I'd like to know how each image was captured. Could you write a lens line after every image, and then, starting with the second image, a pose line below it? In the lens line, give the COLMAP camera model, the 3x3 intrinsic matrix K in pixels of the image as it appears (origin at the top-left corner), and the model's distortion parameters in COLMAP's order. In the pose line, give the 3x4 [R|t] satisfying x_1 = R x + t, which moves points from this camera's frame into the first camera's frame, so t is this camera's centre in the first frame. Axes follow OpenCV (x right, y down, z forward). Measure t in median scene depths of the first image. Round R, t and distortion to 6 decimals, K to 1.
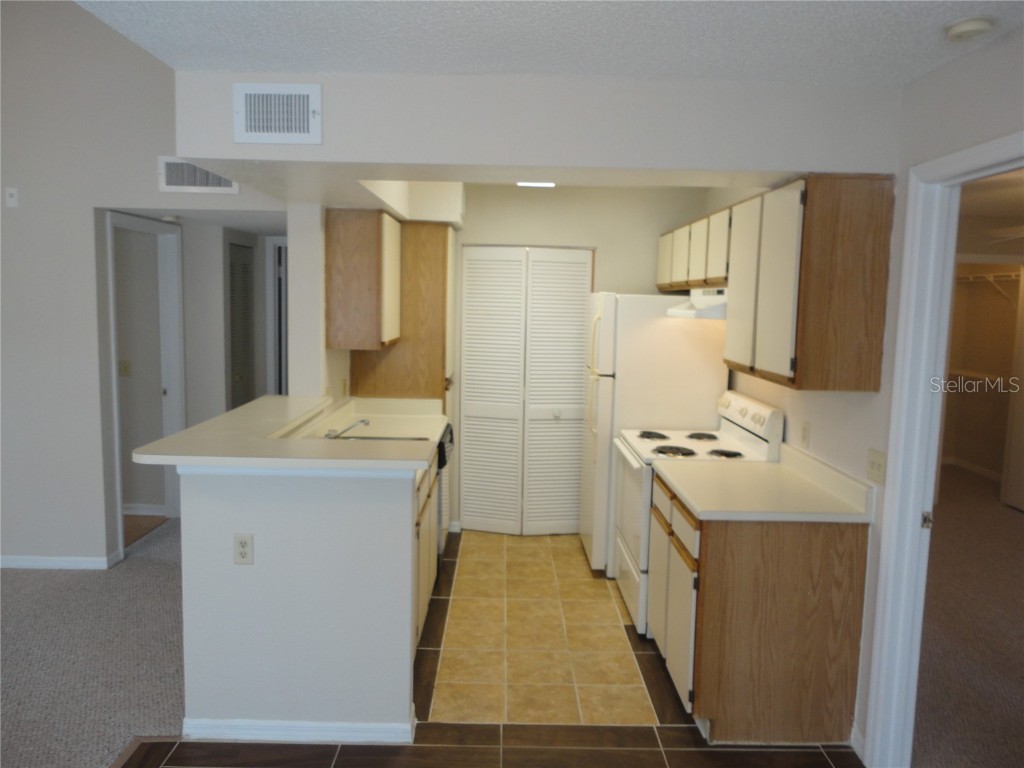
lens RADIAL K [[736.1, 0, 510.1], [0, 736.1, 377.8], [0, 0, 1]] dist [0.002315, -0.008388]
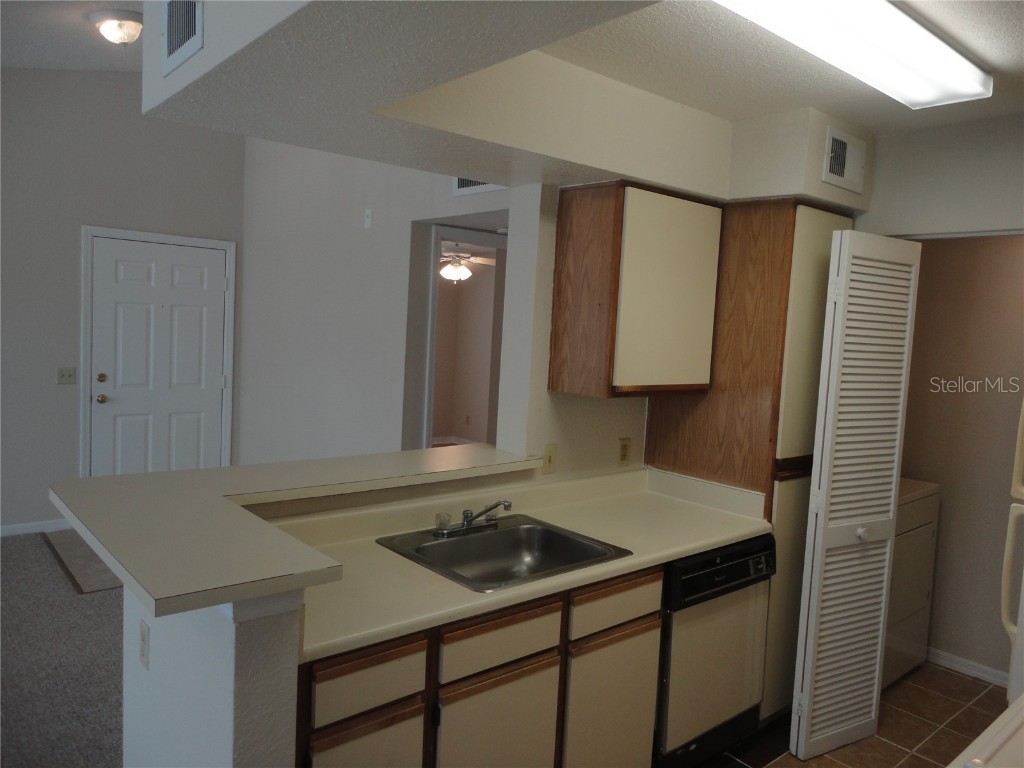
lens RADIAL K [[736.1, 0, 510.1], [0, 736.1, 377.8], [0, 0, 1]] dist [0.002315, -0.008388]
pose [[0.646897, 0.071630, -0.759206, 0.330055], [-0.120511, 0.992671, -0.009027, -0.050365], [0.752995, 0.097332, 0.650788, 0.662511]]
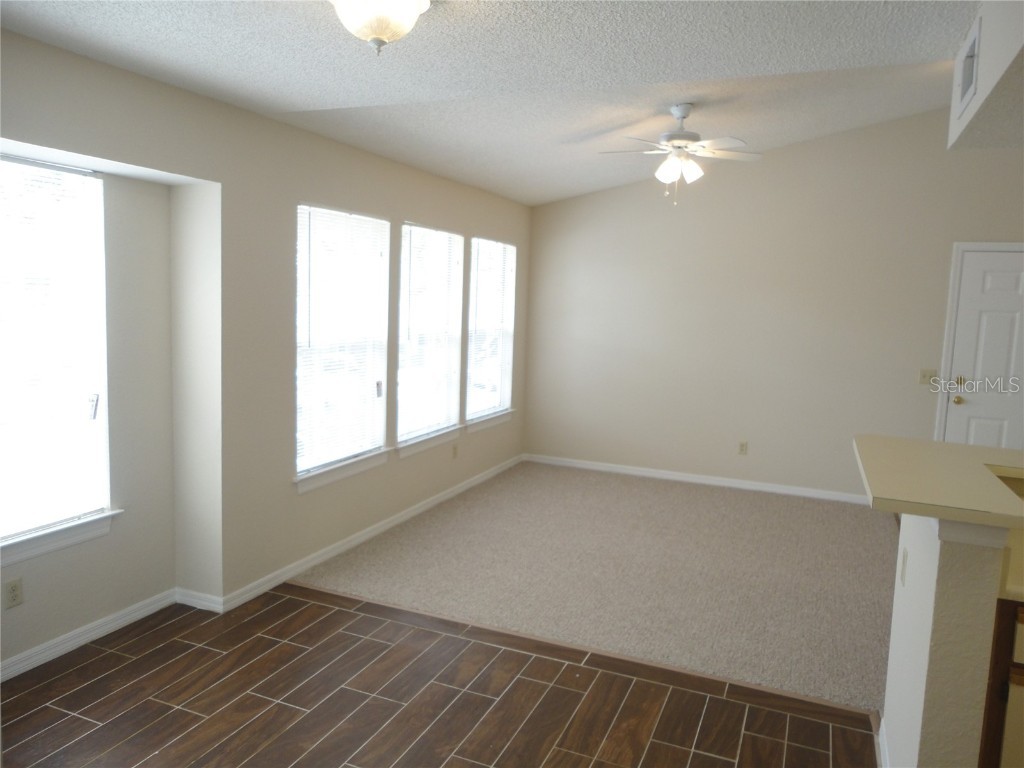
lens RADIAL K [[736.8, 0, 509.5], [0, 736.8, 378.7], [0, 0, 1]] dist [-0.011582, 0.004643]
pose [[-0.395937, 0.066646, -0.915856, 0.555409], [-0.143116, 0.980697, 0.133235, -0.041095], [0.907057, 0.183826, -0.378756, 0.729043]]
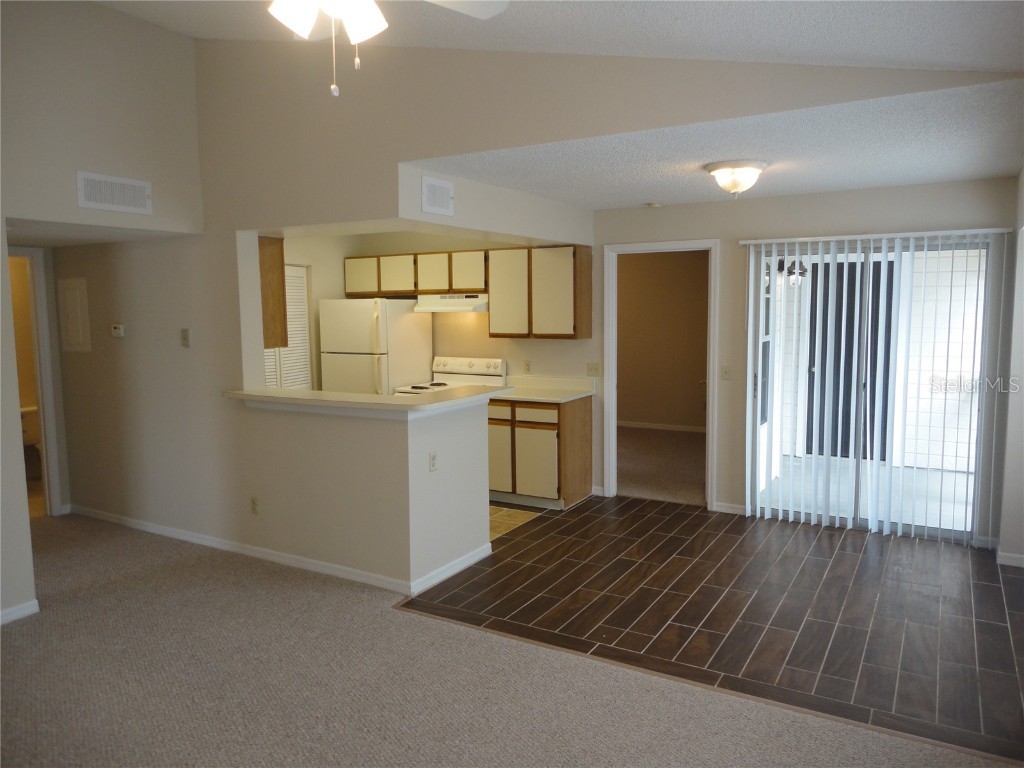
lens RADIAL K [[736.8, 0, 509.5], [0, 736.8, 378.7], [0, 0, 1]] dist [-0.011582, 0.004643]
pose [[0.513960, -0.114123, 0.850189, -1.383638], [0.113533, 0.991442, 0.064450, -0.027692], [-0.850268, 0.063399, 0.522518, 0.002805]]
